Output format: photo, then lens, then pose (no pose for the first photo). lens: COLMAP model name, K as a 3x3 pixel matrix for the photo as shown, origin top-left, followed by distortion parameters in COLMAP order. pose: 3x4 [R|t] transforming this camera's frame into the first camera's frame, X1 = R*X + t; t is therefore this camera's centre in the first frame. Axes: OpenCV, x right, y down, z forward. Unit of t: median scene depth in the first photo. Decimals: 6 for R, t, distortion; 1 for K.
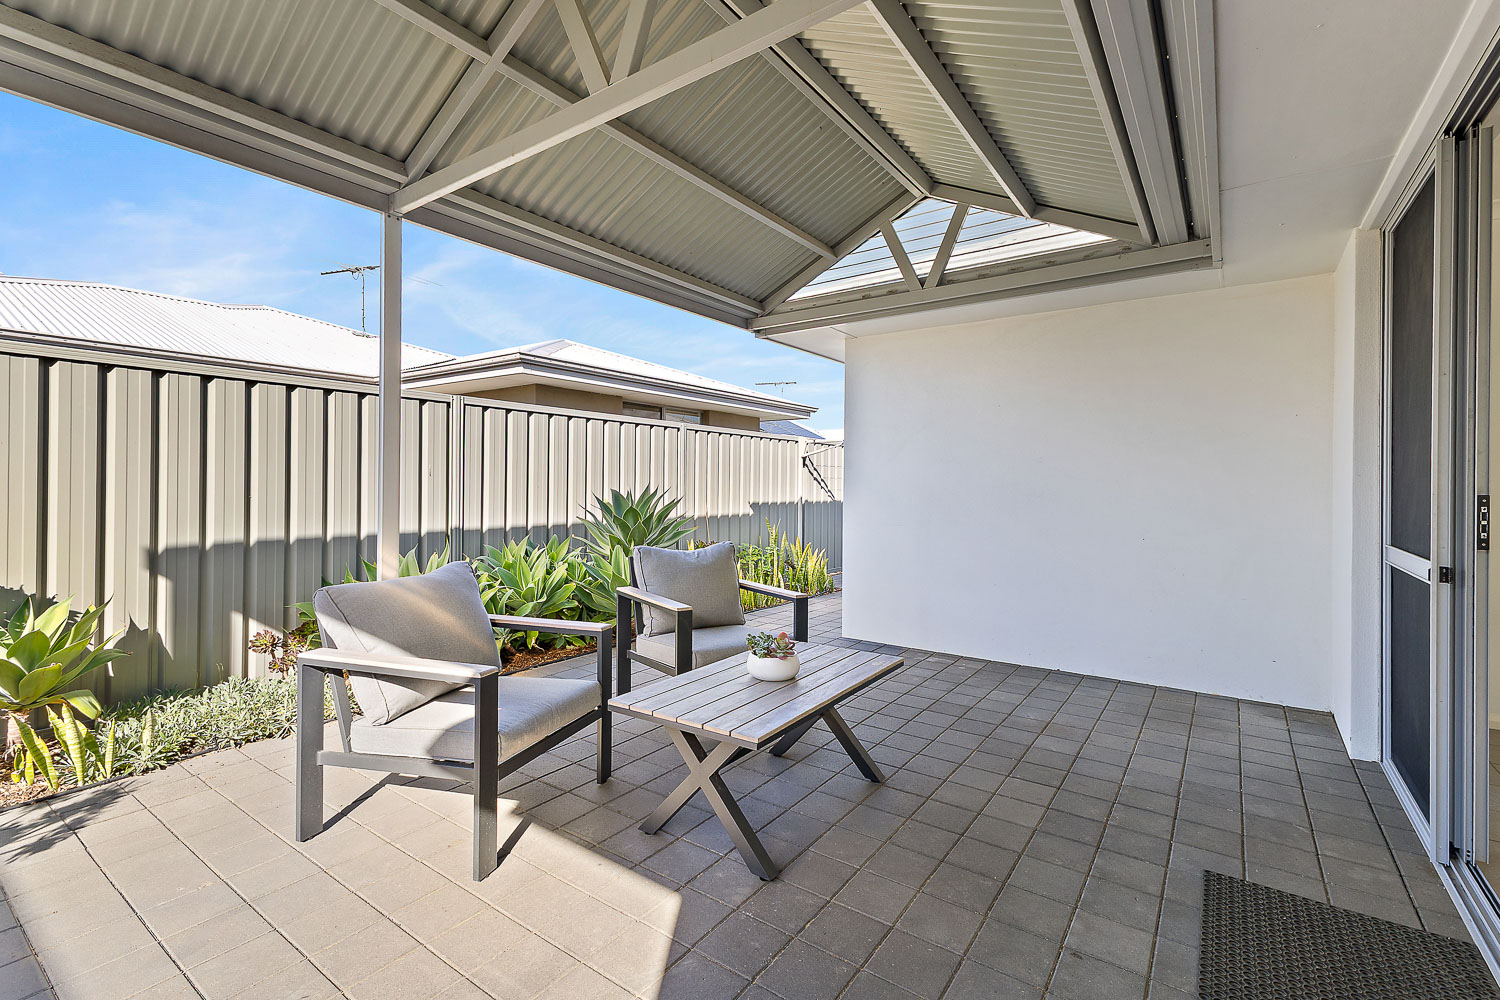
lens RADIAL K [[656.4, 0, 752.0], [0, 656.4, 485.1], [0, 0, 1]] dist [0.007514, 0.000135]
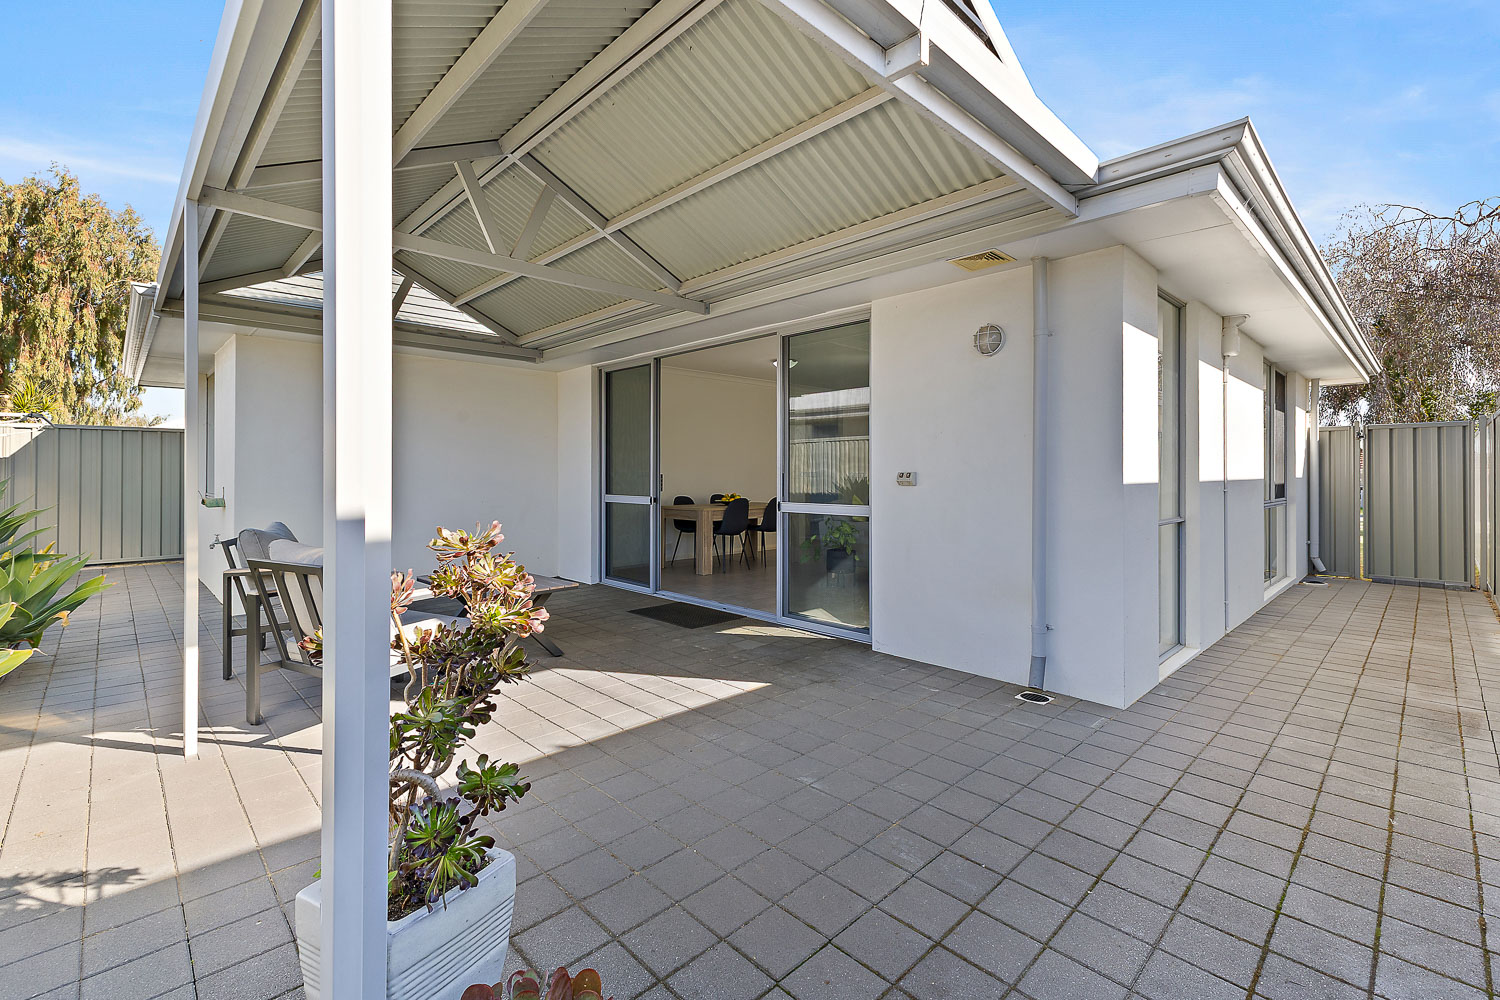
lens RADIAL K [[648.2, 0, 753.2], [0, 648.2, 492.1], [0, 0, 1]] dist [0.003891, -0.000303]
pose [[0.177148, -0.035324, 0.983550, -1.063822], [0.000689, 0.999360, 0.035768, -0.006449], [-0.984184, -0.005658, 0.177059, -0.007177]]
